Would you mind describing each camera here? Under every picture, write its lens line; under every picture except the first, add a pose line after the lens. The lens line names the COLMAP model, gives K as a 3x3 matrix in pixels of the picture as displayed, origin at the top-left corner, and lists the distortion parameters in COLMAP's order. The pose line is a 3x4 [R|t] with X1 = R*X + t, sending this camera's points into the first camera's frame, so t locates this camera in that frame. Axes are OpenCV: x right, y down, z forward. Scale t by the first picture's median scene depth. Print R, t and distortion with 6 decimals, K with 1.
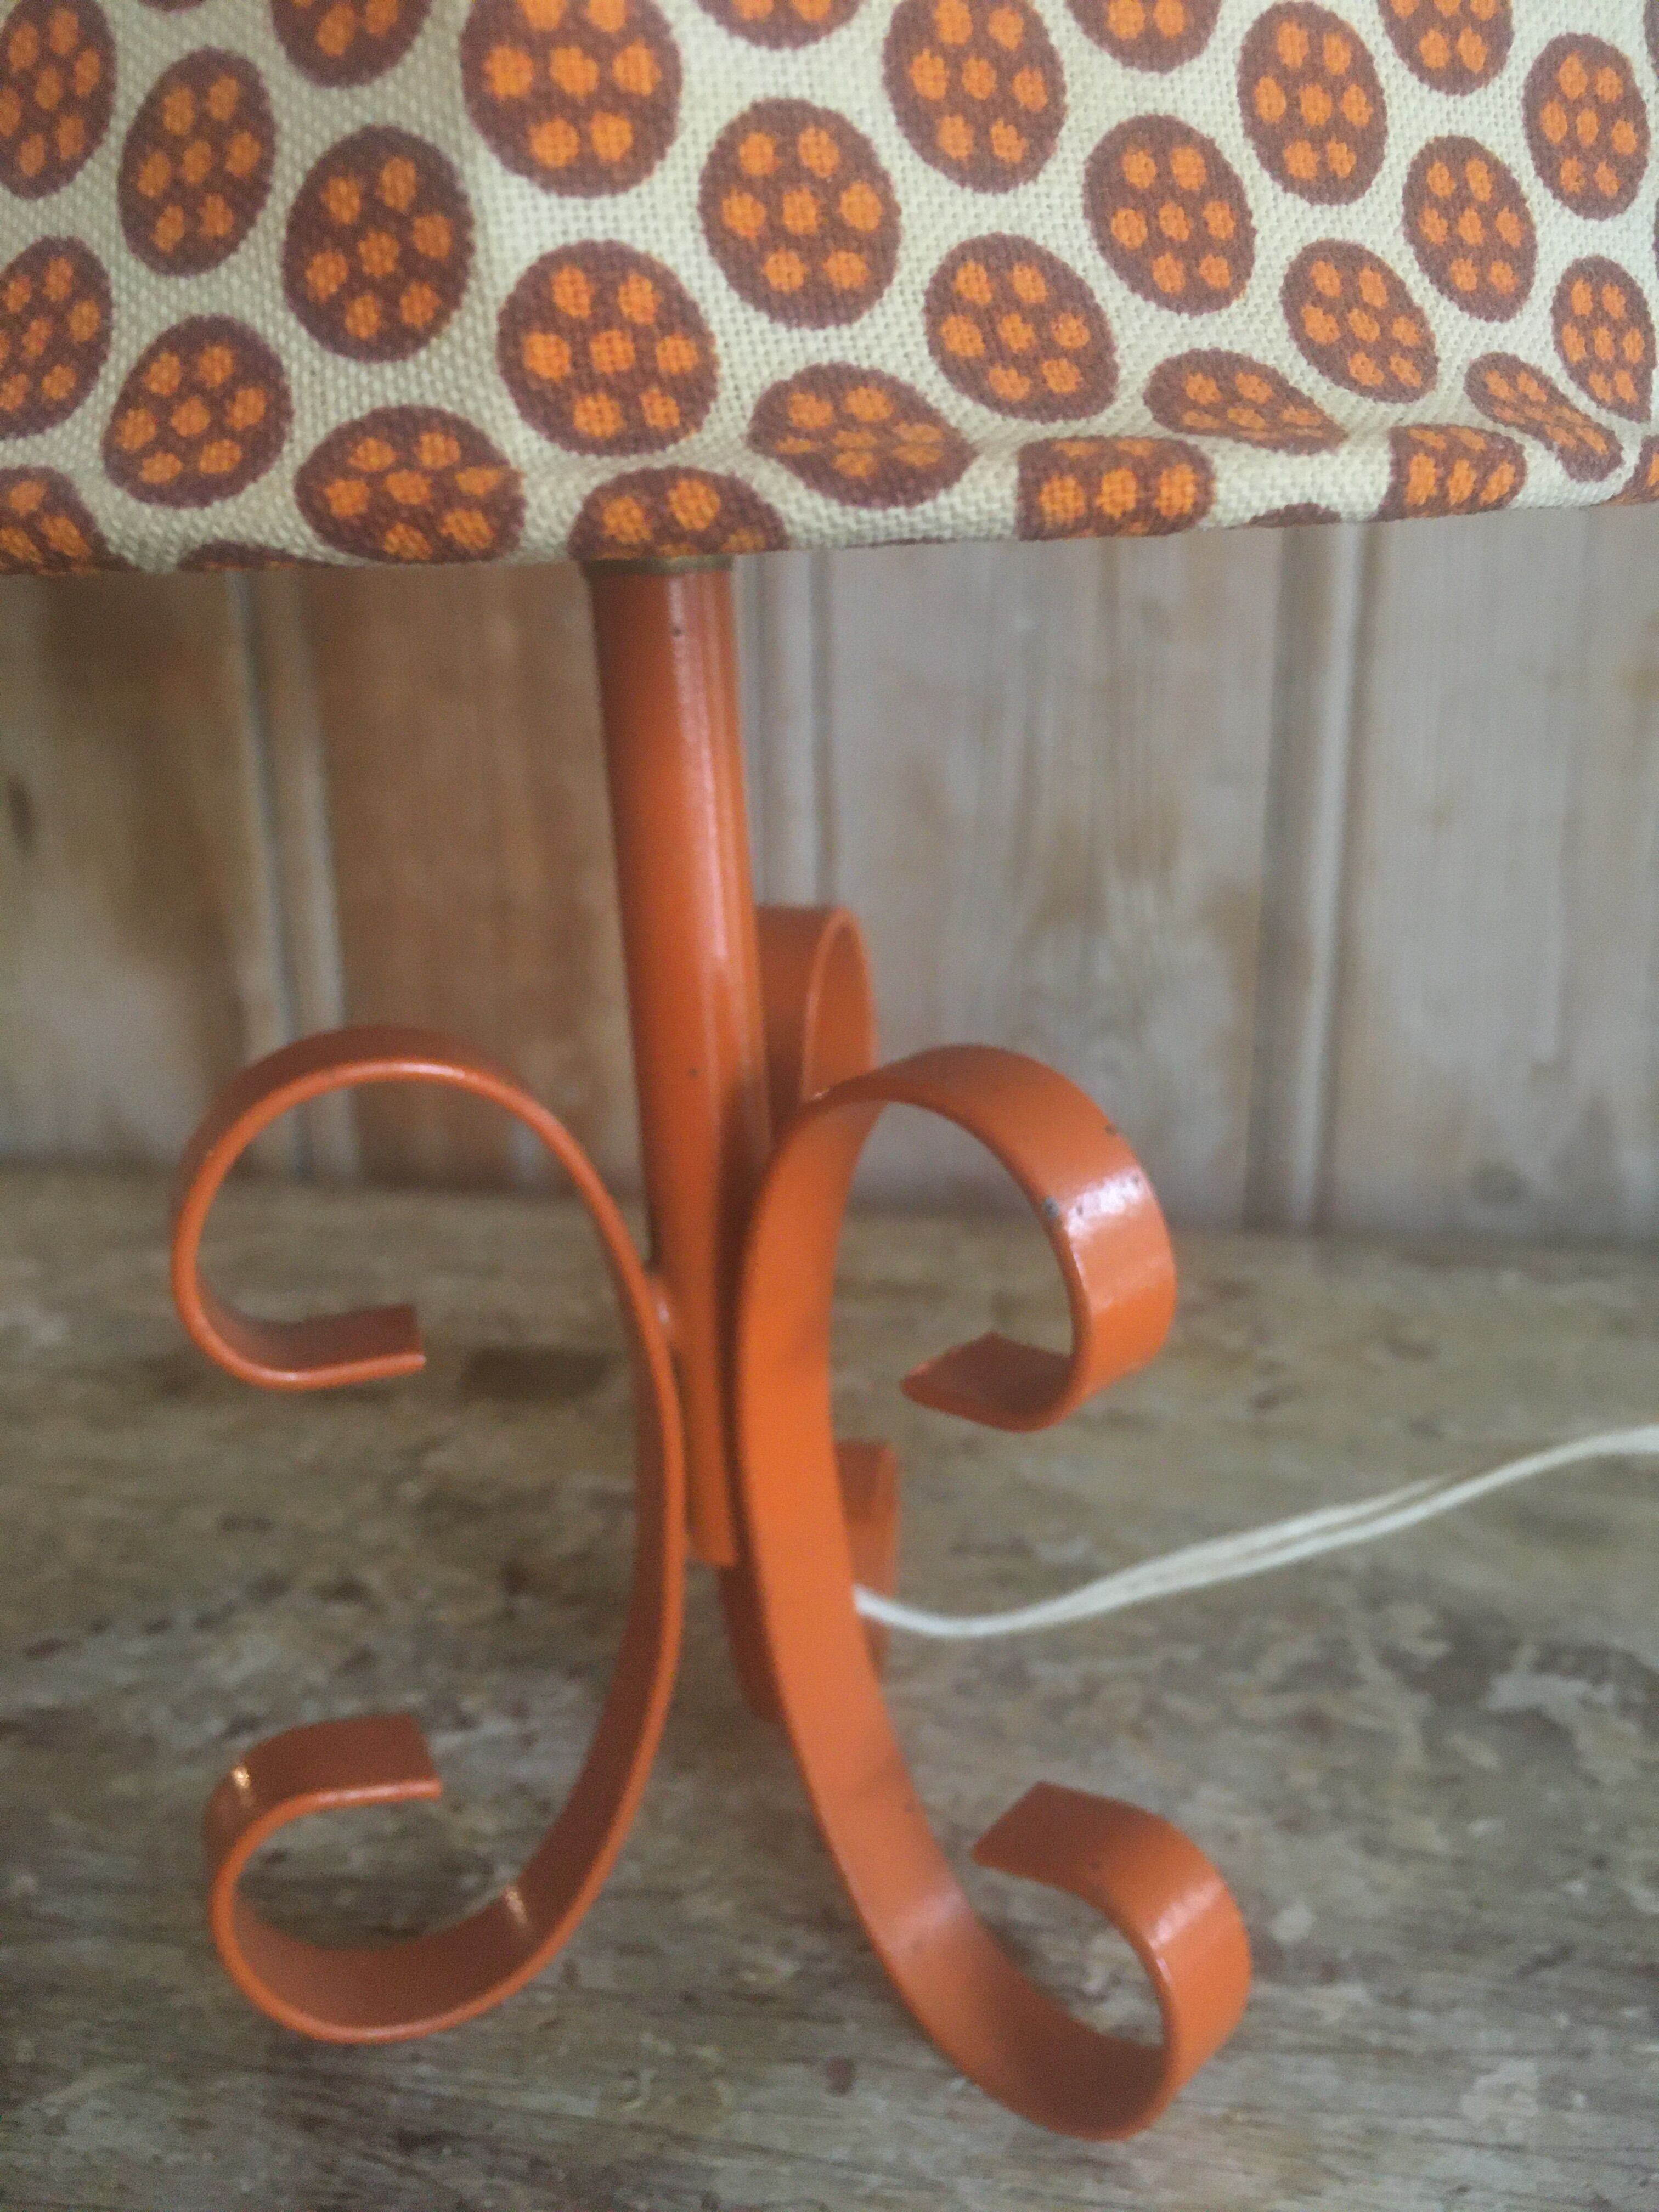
lens RADIAL K [[1954.3, 0, 839.4], [0, 1954.3, 1192.4], [0, 0, 1]] dist [0.062864, -0.159617]
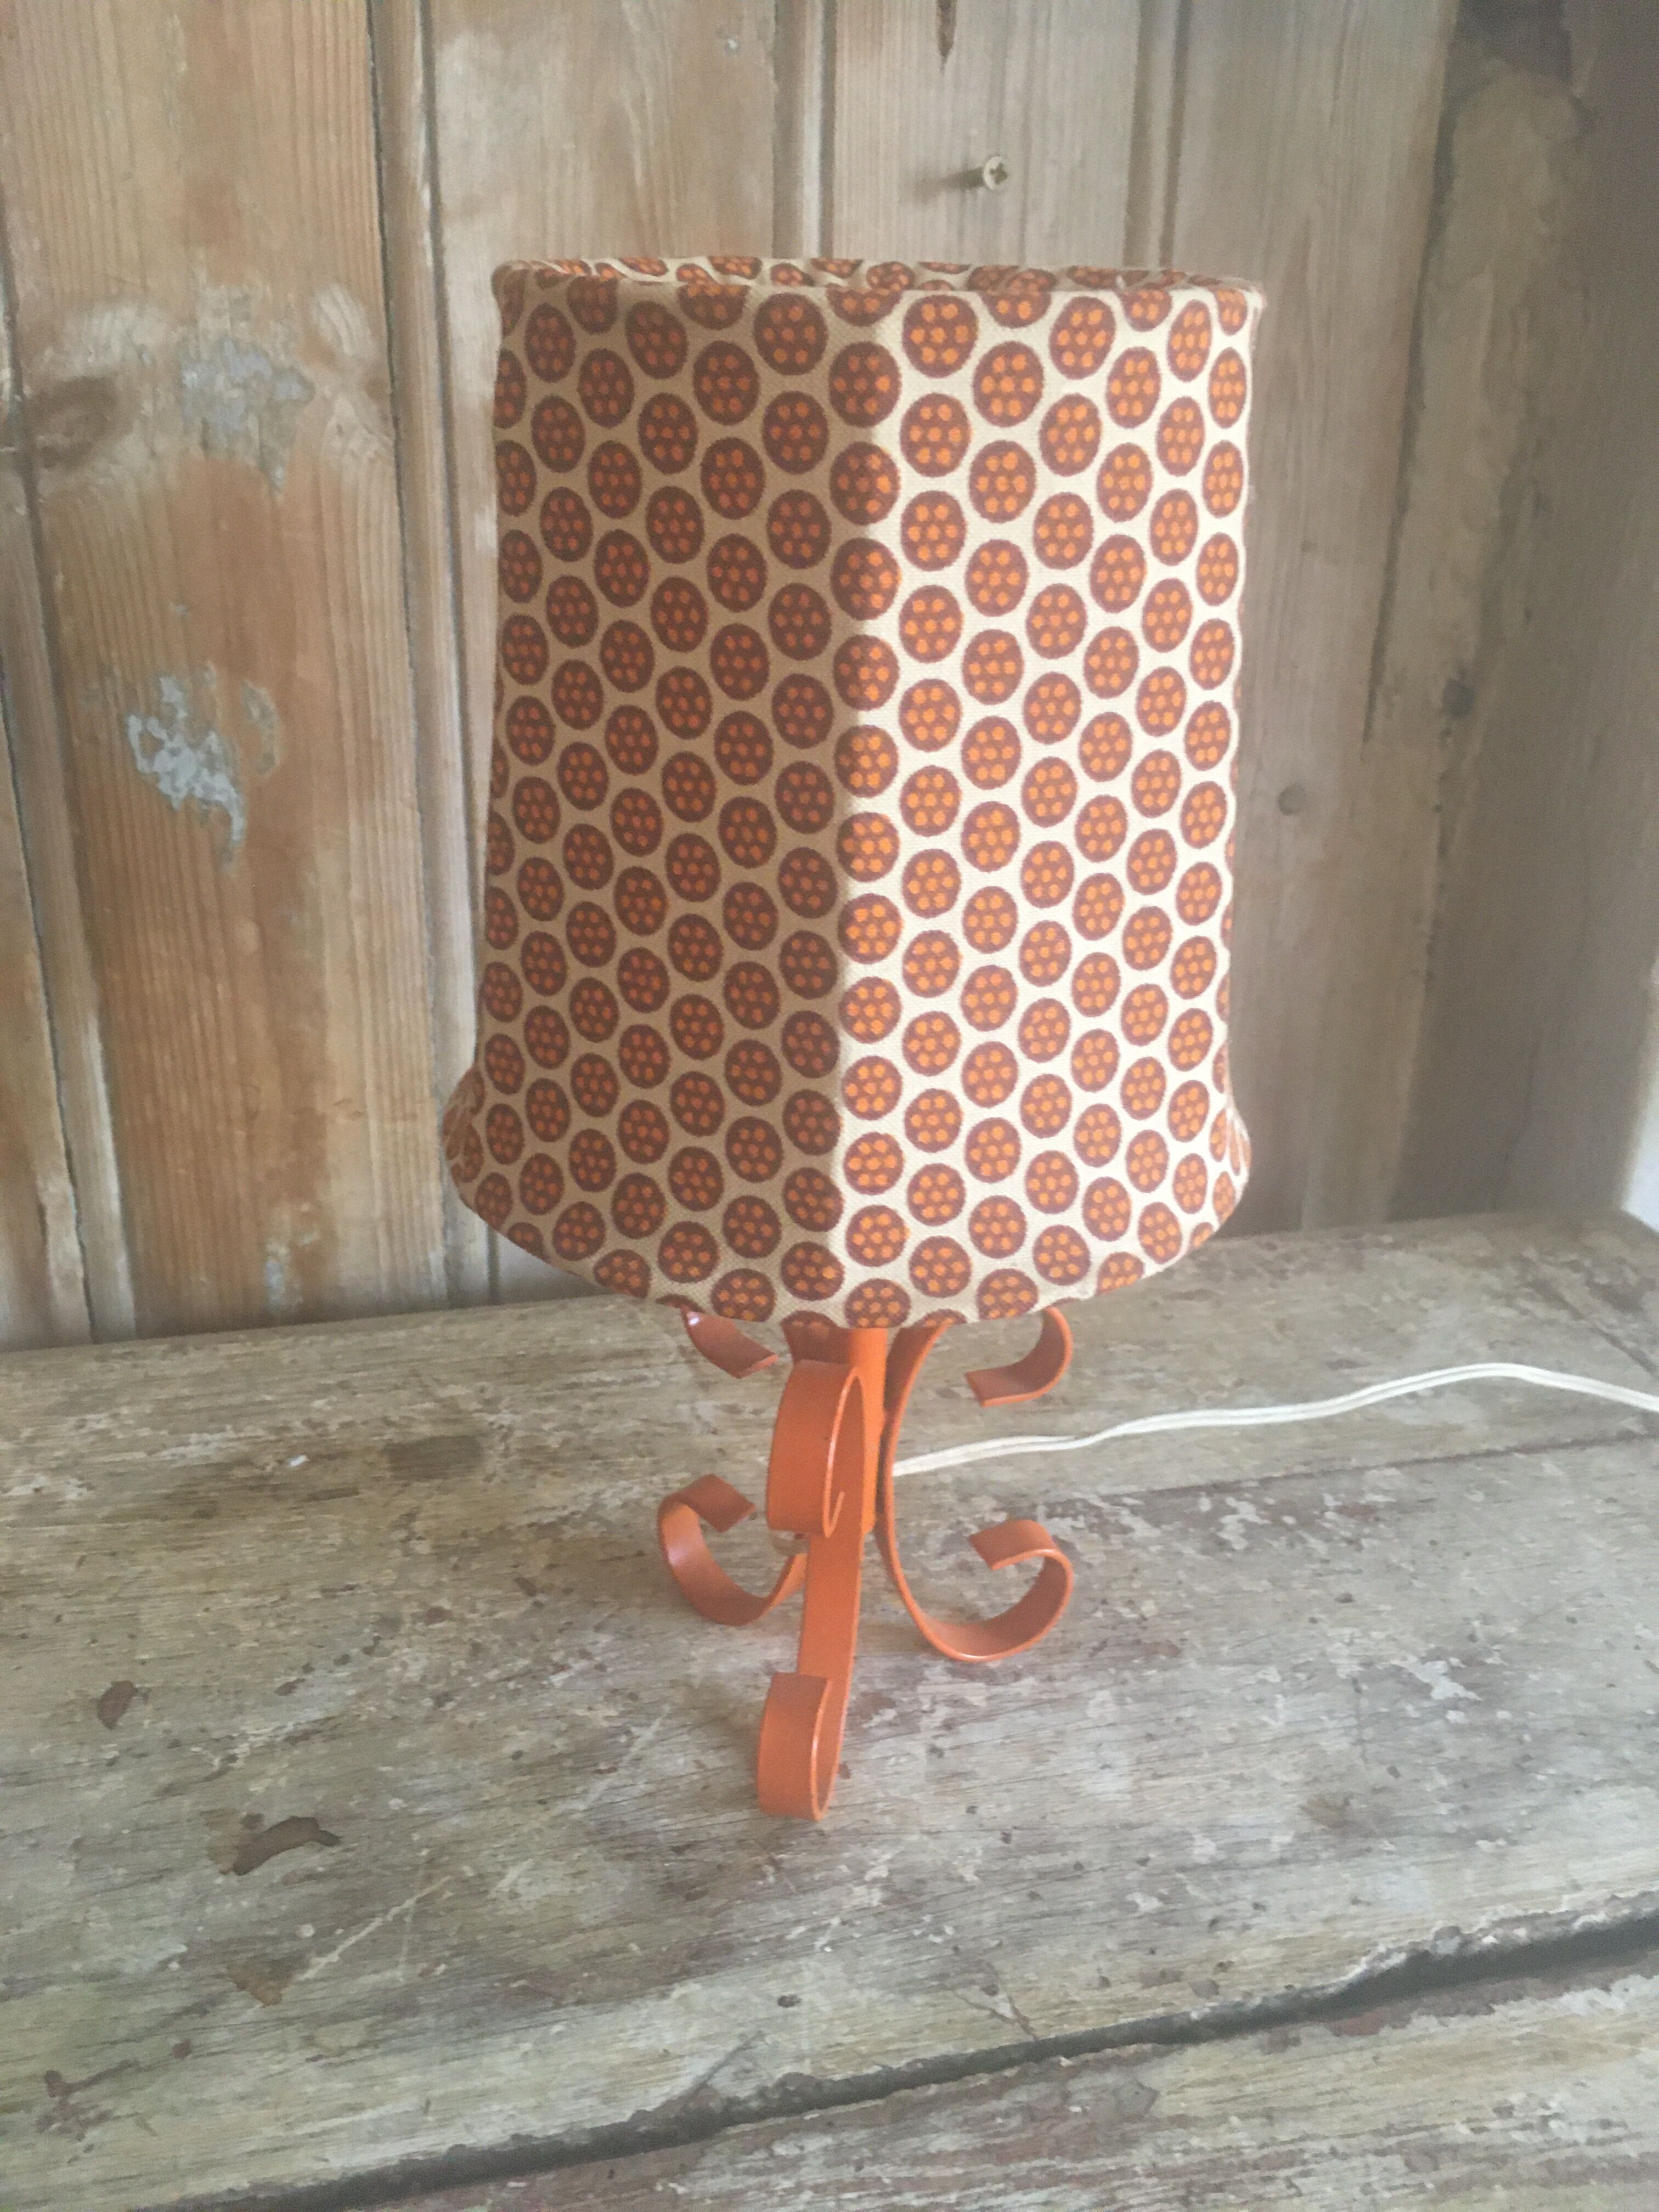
lens RADIAL K [[1945.9, 0, 829.5], [0, 1945.9, 1106.0], [0, 0, 1]] dist [0.074769, -0.124955]
pose [[0.911165, -0.129699, 0.391097, -0.621400], [0.114199, 0.991474, 0.062746, -0.352762], [-0.395900, -0.012509, 0.918208, -0.820525]]
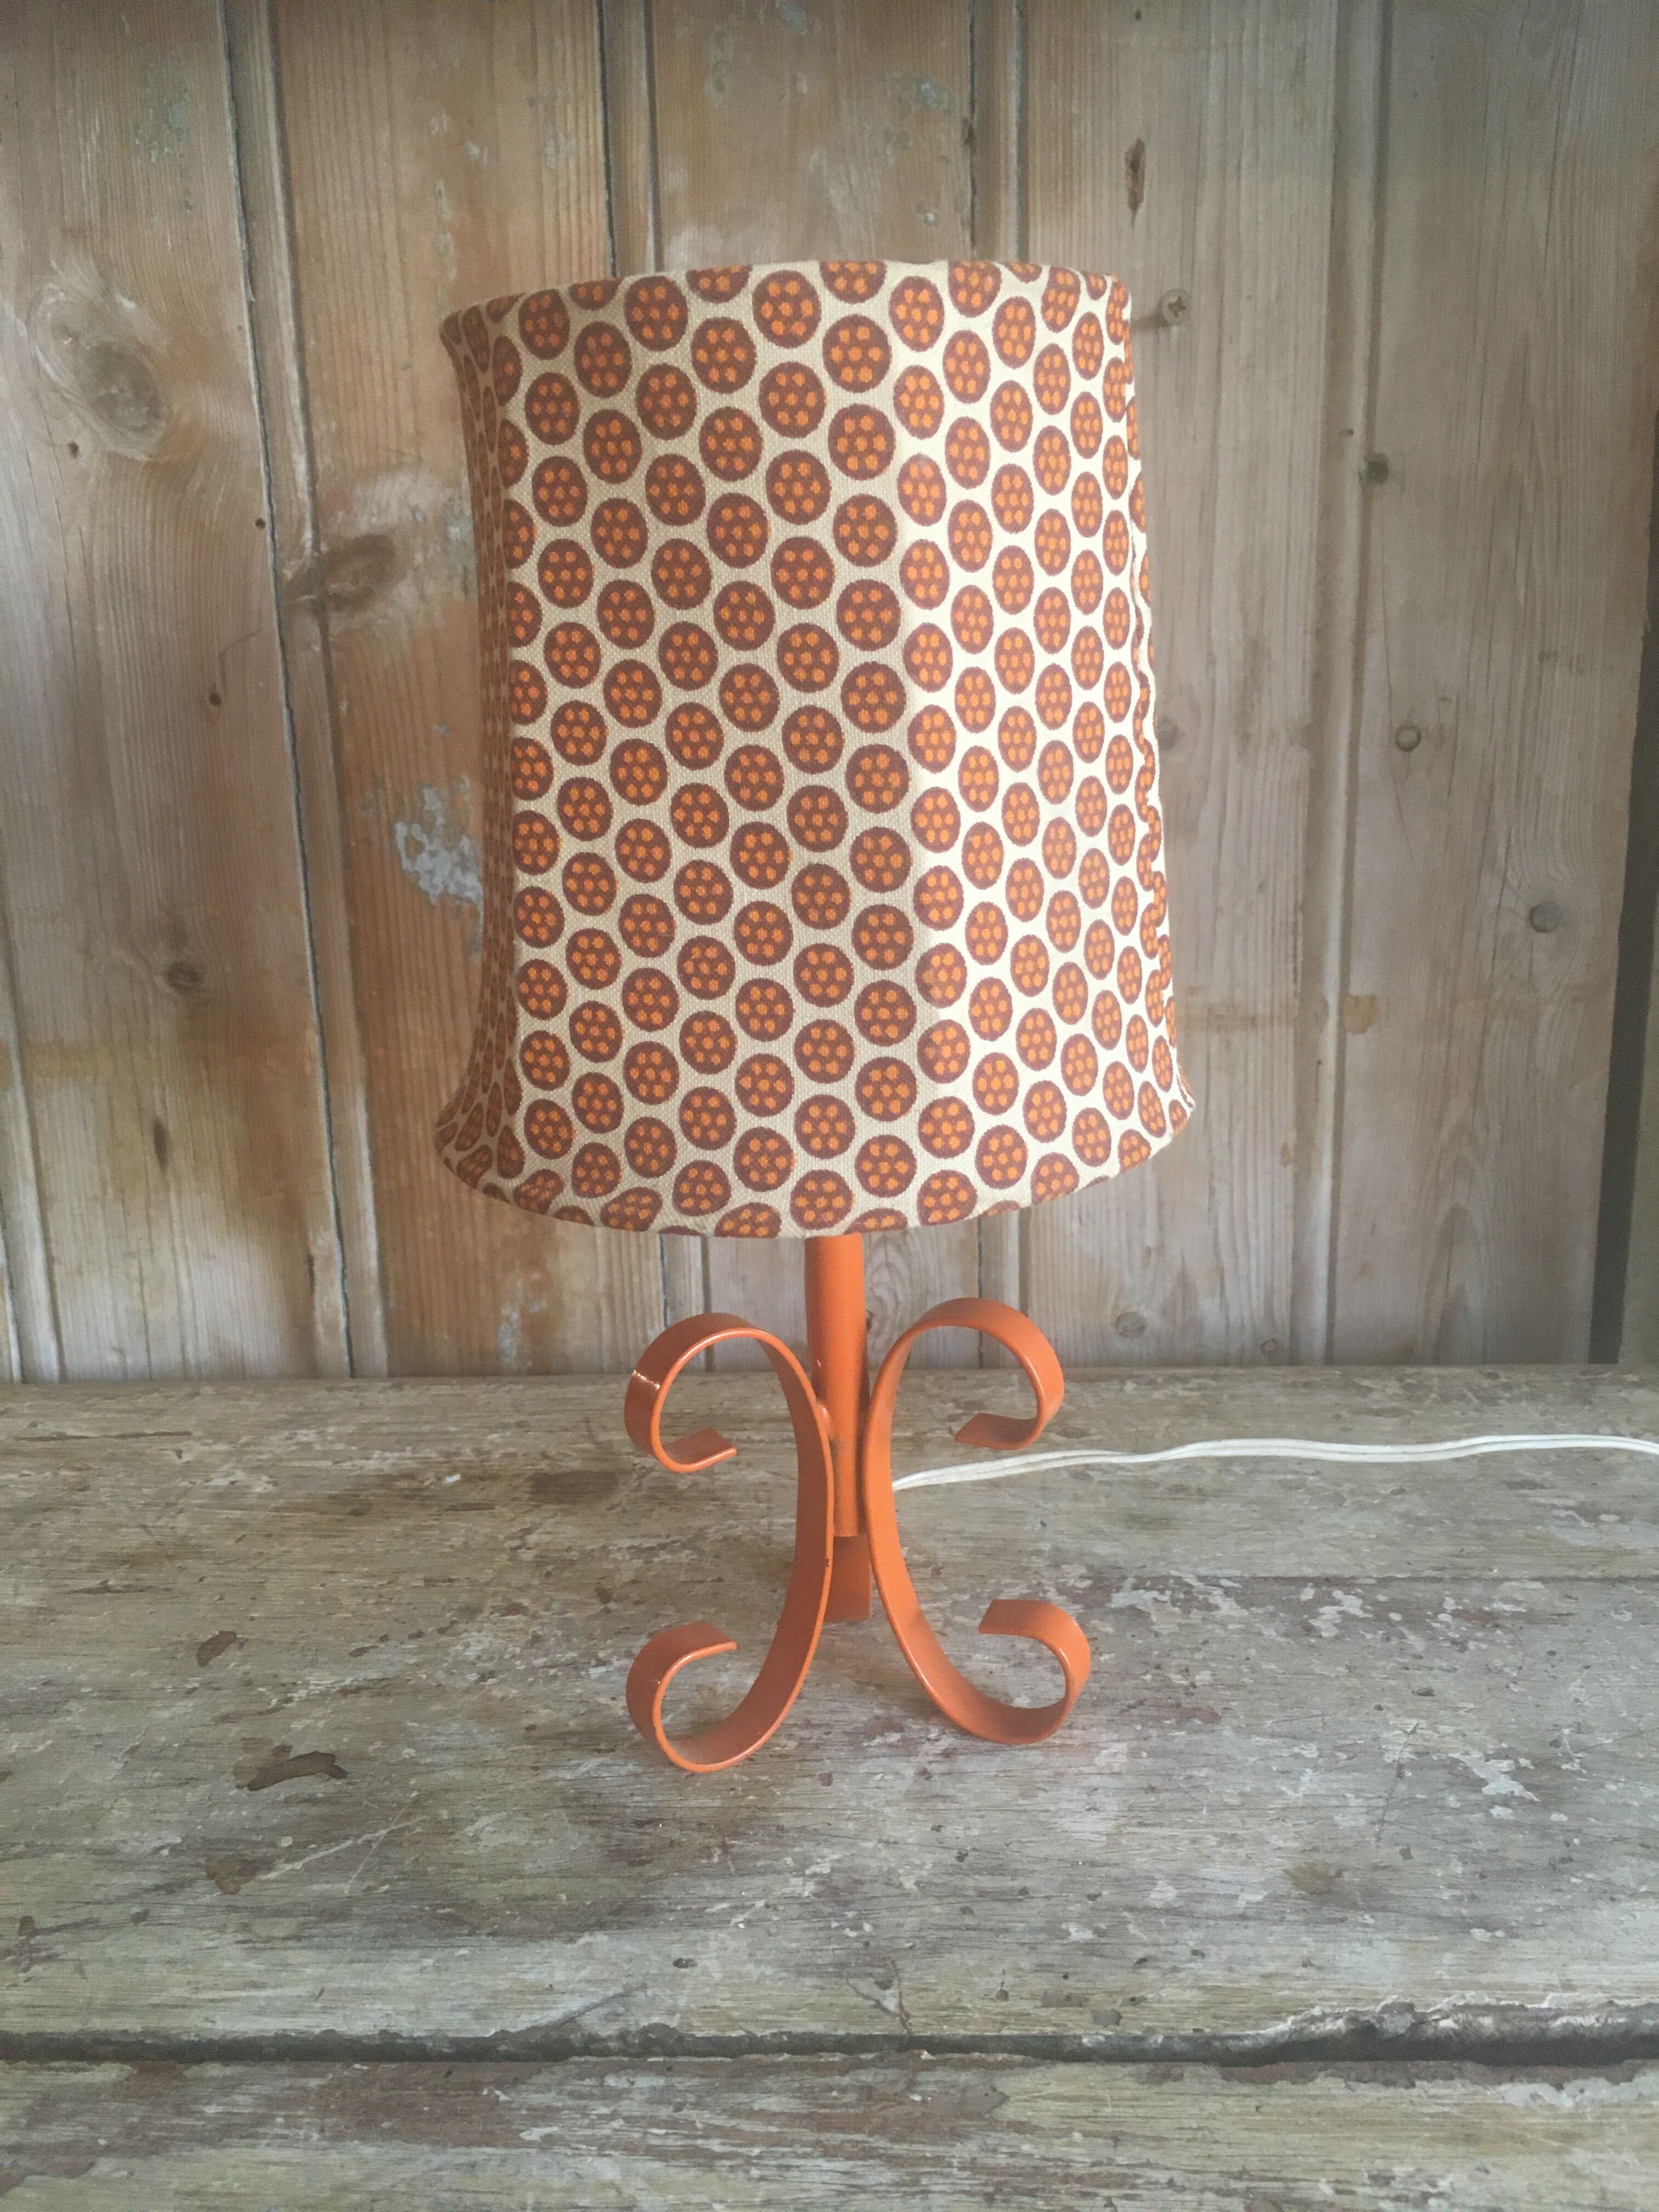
lens RADIAL K [[1933.7, 0, 829.5], [0, 1933.7, 1106.0], [0, 0, 1]] dist [0.077970, -0.129542]
pose [[0.989796, -0.052831, 0.132339, -0.195062], [0.066344, 0.992786, -0.099874, -0.071492], [-0.126108, 0.107634, 0.986160, -0.997074]]
